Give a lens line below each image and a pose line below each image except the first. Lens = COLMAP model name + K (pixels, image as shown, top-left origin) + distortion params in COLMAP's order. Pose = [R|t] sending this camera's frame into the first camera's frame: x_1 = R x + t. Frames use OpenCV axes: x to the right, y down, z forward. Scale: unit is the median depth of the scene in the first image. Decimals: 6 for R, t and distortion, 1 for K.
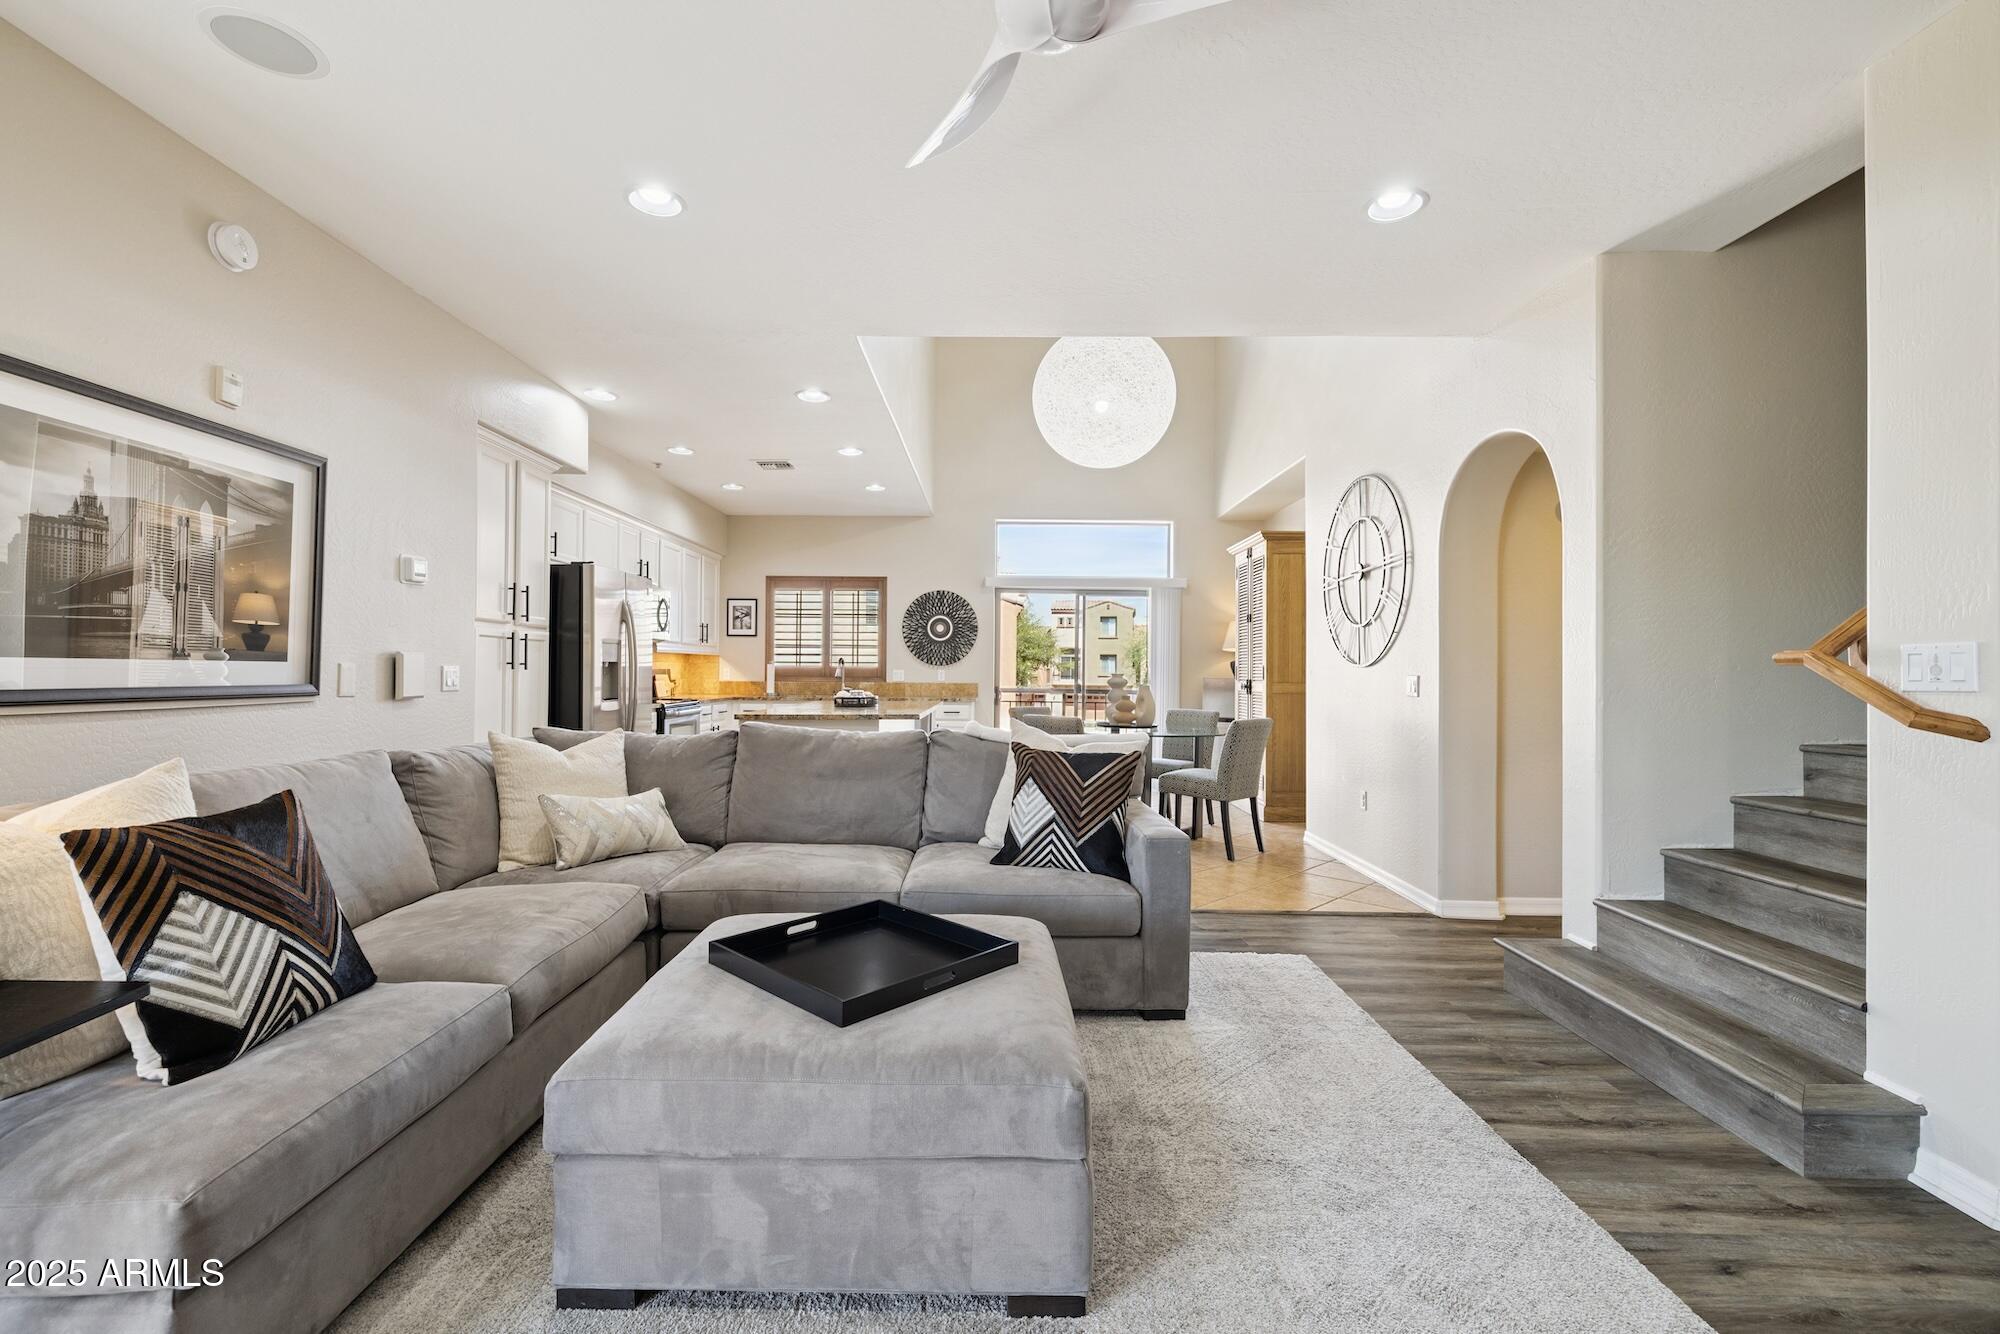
lens RADIAL K [[859.5, 0, 996.5], [0, 859.5, 663.8], [0, 0, 1]] dist [0.003153, 0.000459]
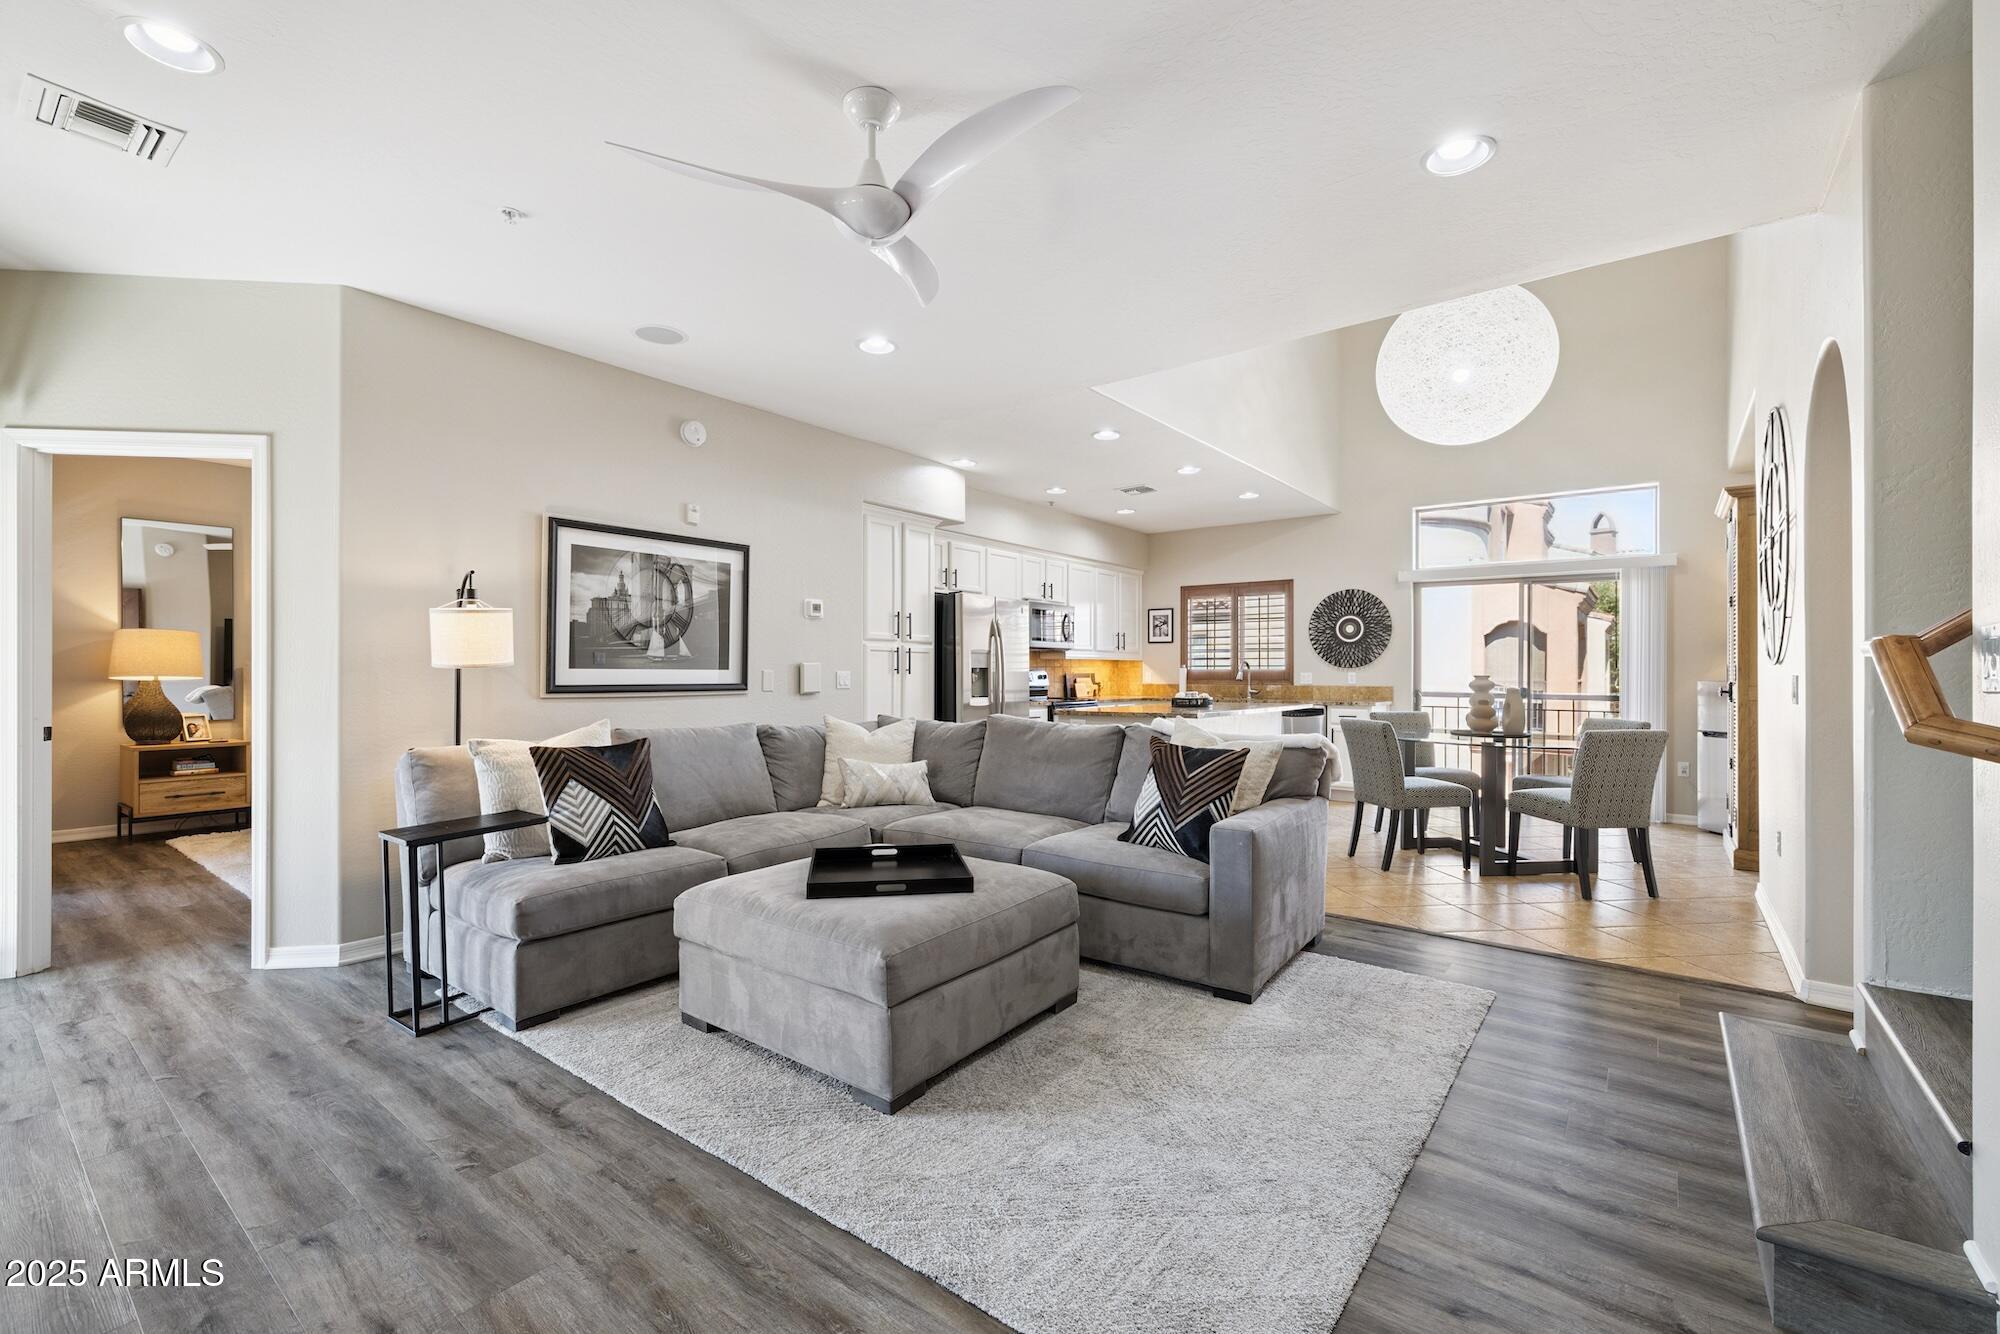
lens RADIAL K [[859.5, 0, 980.9], [0, 859.5, 670.8], [0, 0, 1]] dist [0.003153, 0.000459]
pose [[0.790821, -0.007400, -0.612003, 0.564599], [0.009449, 0.999955, 0.000119, 0.004111], [0.611974, -0.005877, 0.790856, -0.025251]]
